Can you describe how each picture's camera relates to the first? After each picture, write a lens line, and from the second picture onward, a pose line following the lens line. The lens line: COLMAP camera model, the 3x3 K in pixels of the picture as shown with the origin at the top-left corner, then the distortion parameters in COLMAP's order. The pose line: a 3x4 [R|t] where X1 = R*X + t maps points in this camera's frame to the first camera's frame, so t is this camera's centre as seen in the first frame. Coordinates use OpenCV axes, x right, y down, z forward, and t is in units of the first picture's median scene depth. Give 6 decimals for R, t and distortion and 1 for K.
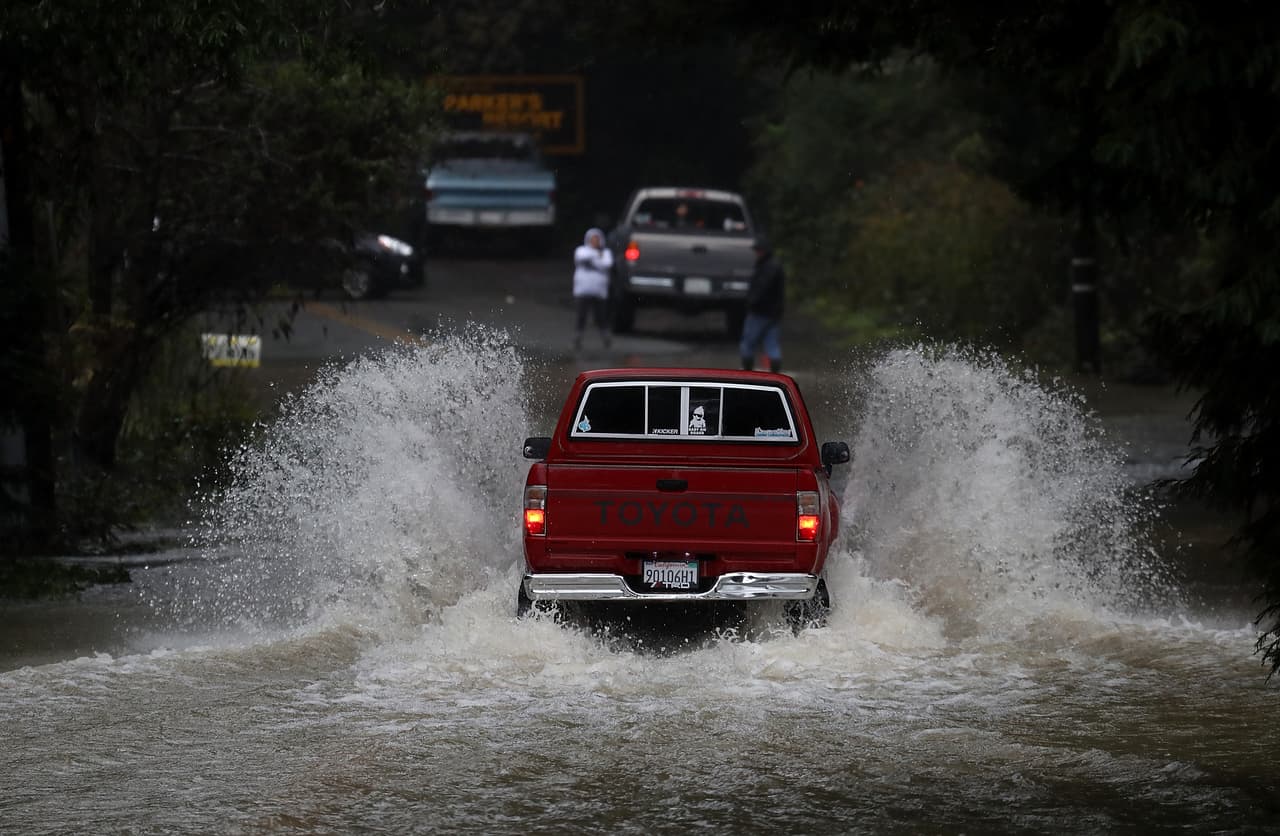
lens RADIAL K [[7547.2, 0, 636.5], [0, 7547.2, 405.0], [0, 0, 1]] dist [1.596044, 0.000000]
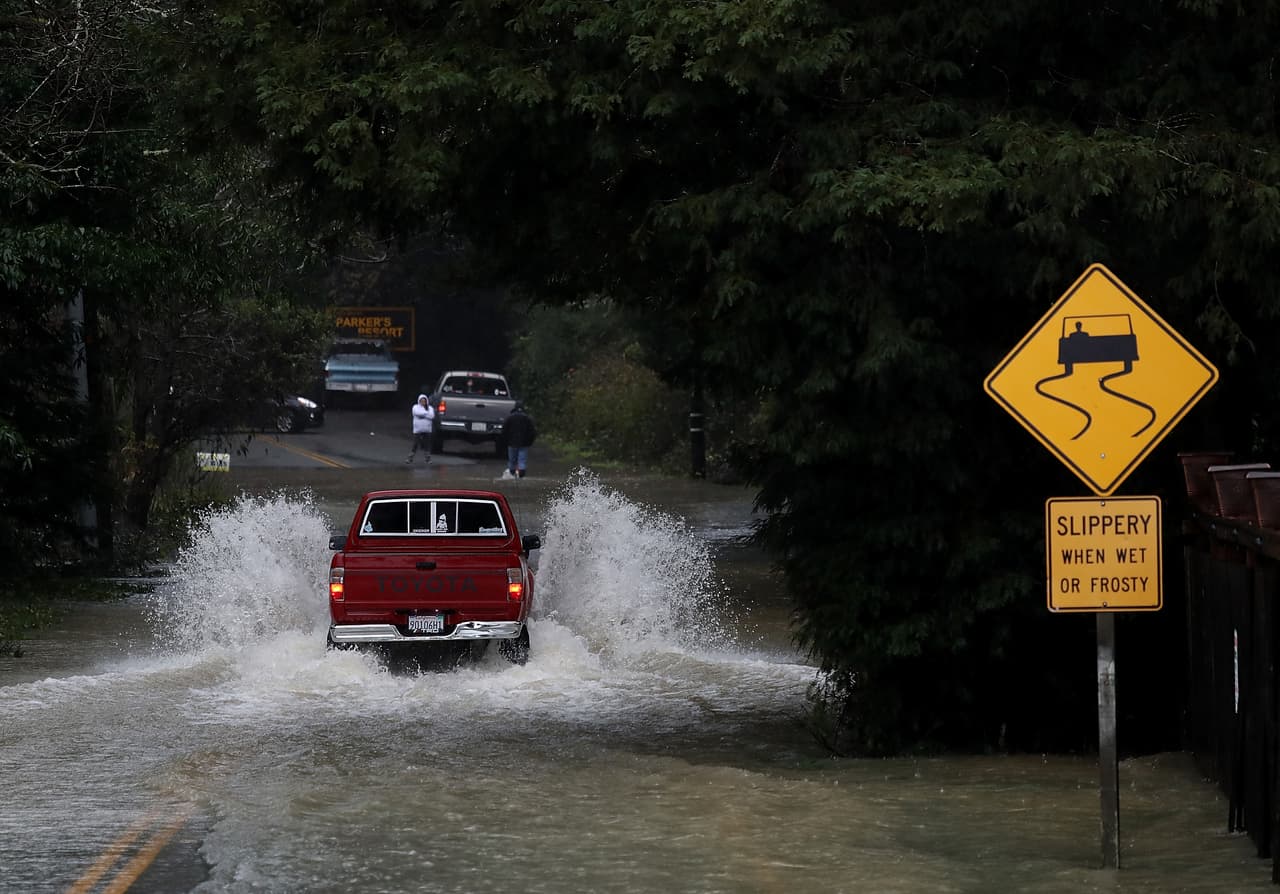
lens RADIAL K [[5061.2, 0, 642.5], [0, 5061.2, 449.4], [0, 0, 1]] dist [-1.205009, 0.000000]
pose [[0.998804, 0.009170, 0.048034, -0.009921], [-0.008529, 0.999872, -0.013527, 0.004915], [-0.048151, 0.013101, 0.998754, -0.170929]]
